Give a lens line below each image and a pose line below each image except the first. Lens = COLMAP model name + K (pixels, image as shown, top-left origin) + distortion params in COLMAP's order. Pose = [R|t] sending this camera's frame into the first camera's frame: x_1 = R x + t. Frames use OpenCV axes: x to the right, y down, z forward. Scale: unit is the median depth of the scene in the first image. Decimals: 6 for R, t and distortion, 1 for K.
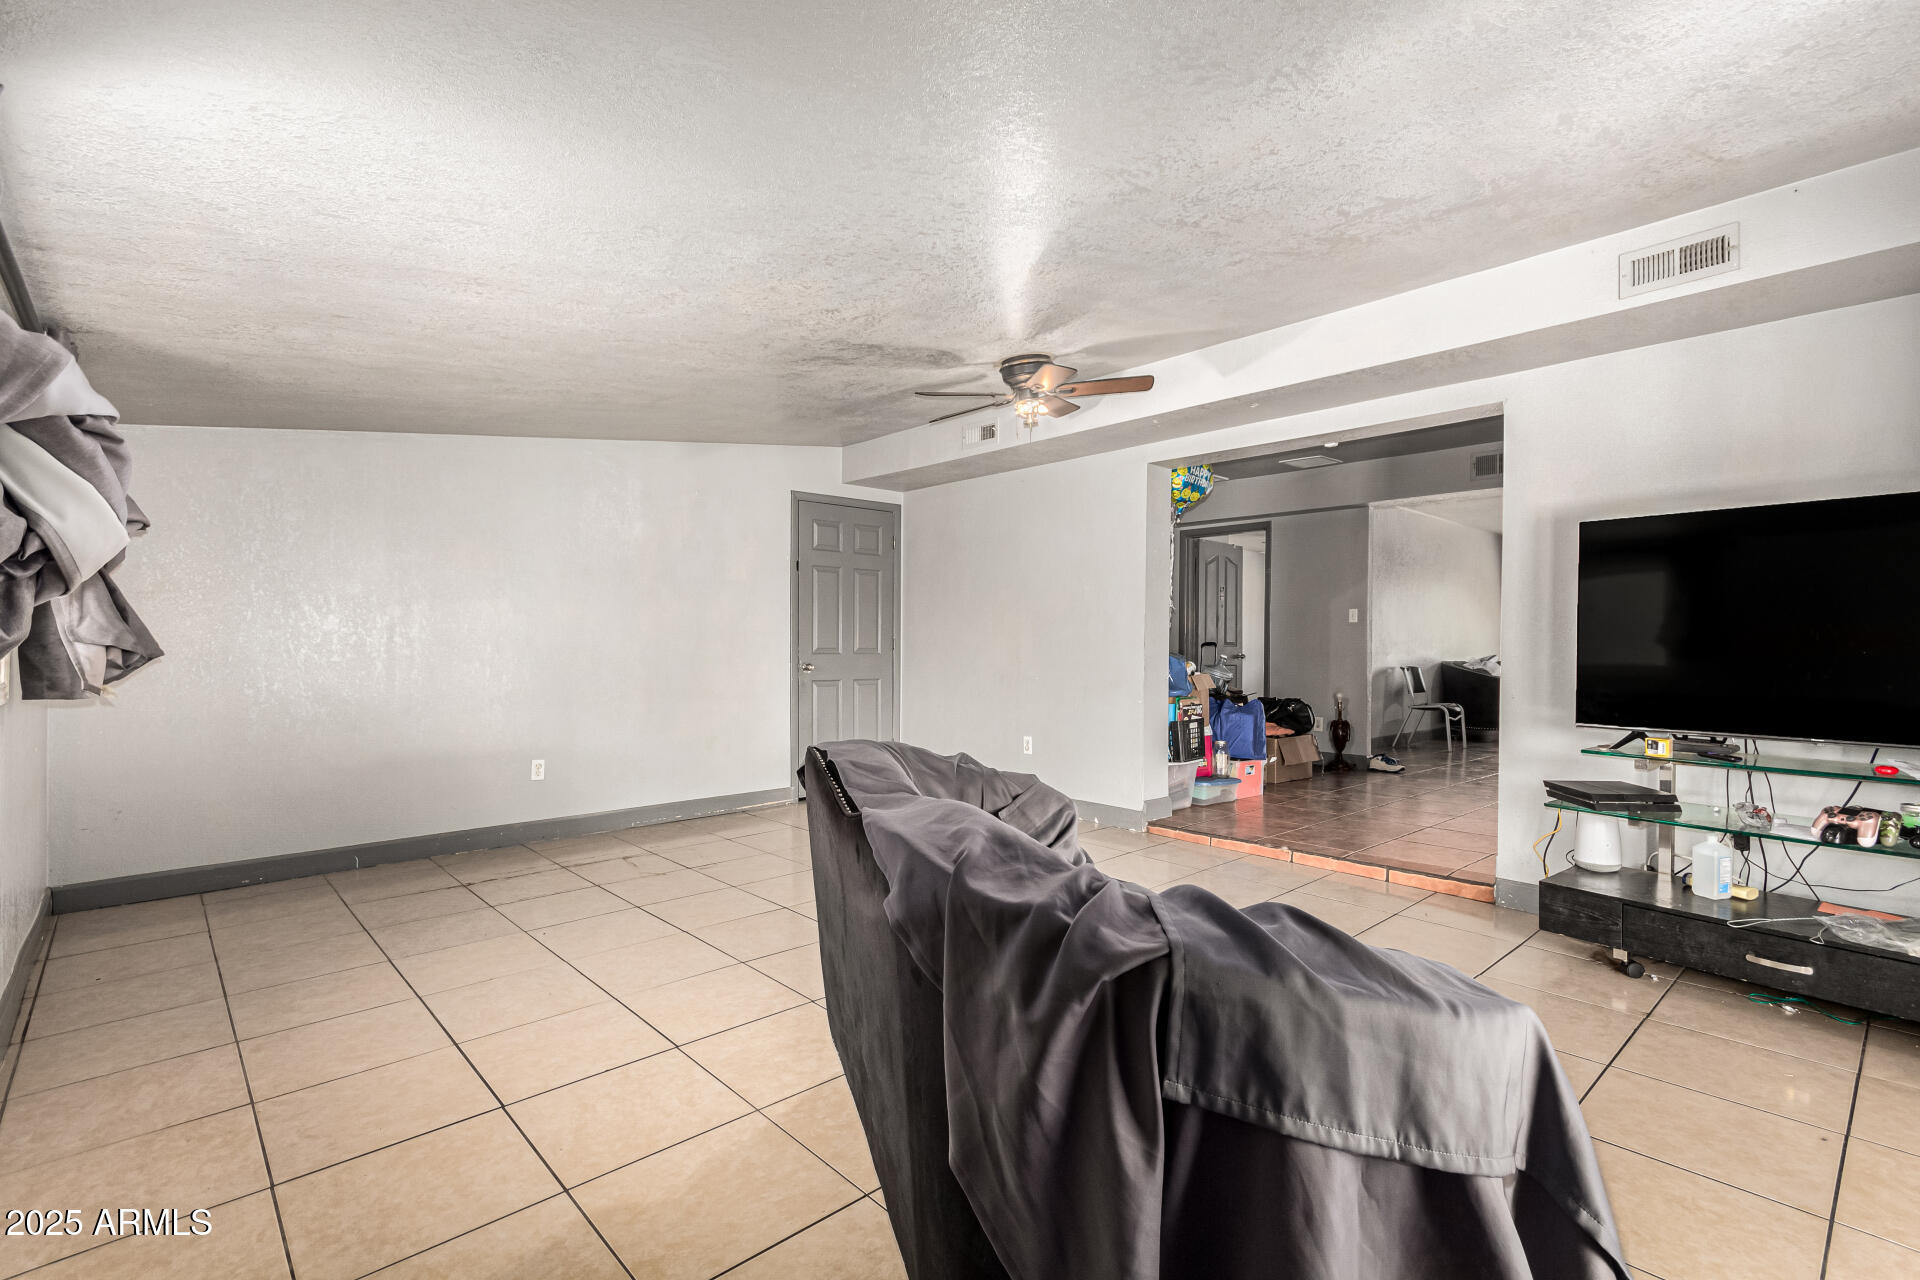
lens RADIAL K [[886.6, 0, 953.3], [0, 886.6, 656.8], [0, 0, 1]] dist [0.003772, 0.001663]
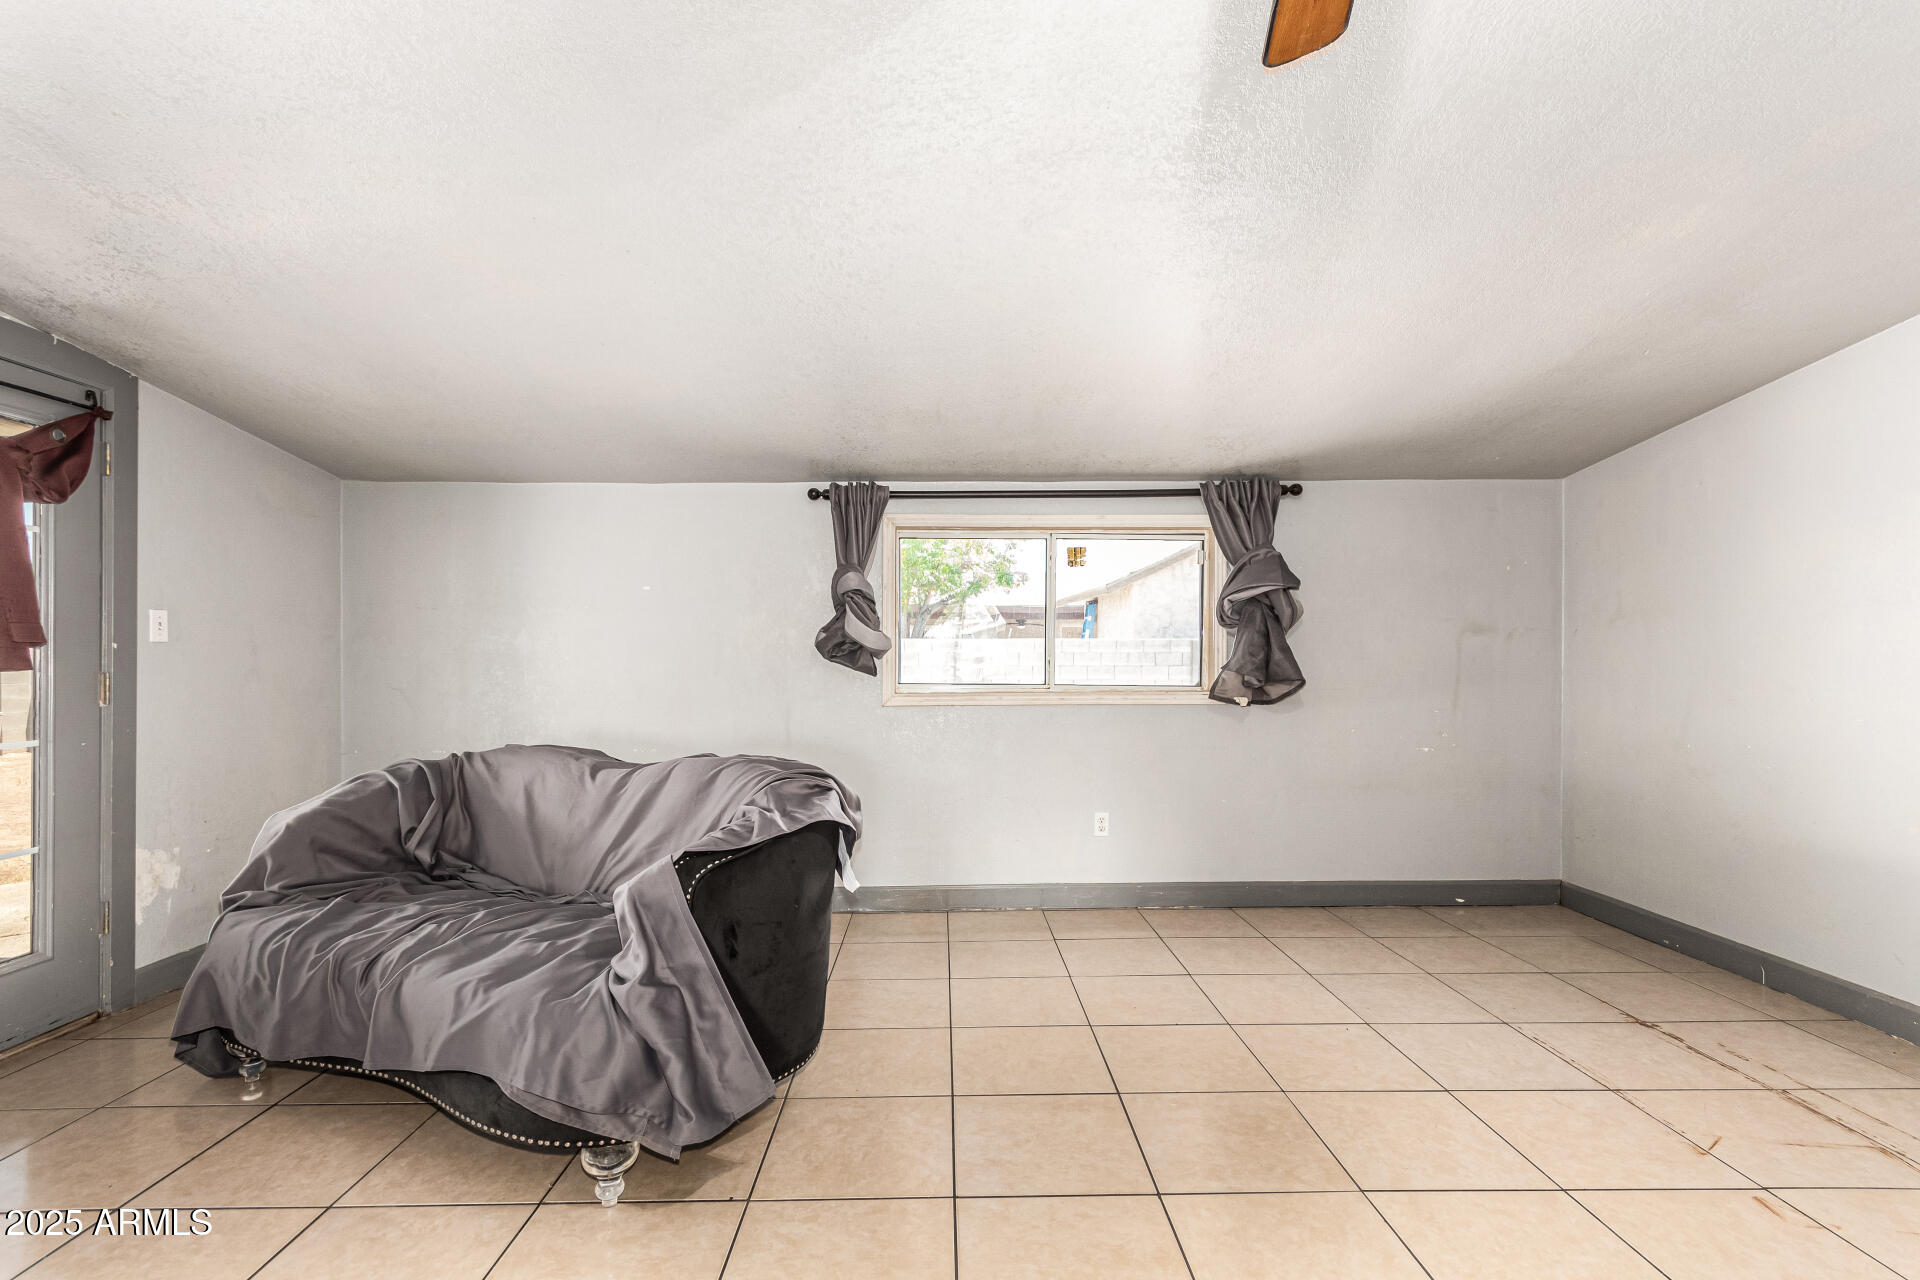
lens RADIAL K [[886.6, 0, 953.3], [0, 886.6, 656.8], [0, 0, 1]] dist [0.003772, 0.001663]
pose [[-0.665744, 0.000094, -0.746180, 0.368591], [-0.012857, 0.999850, 0.011597, -0.031923], [0.746069, 0.017315, -0.665643, 1.213920]]
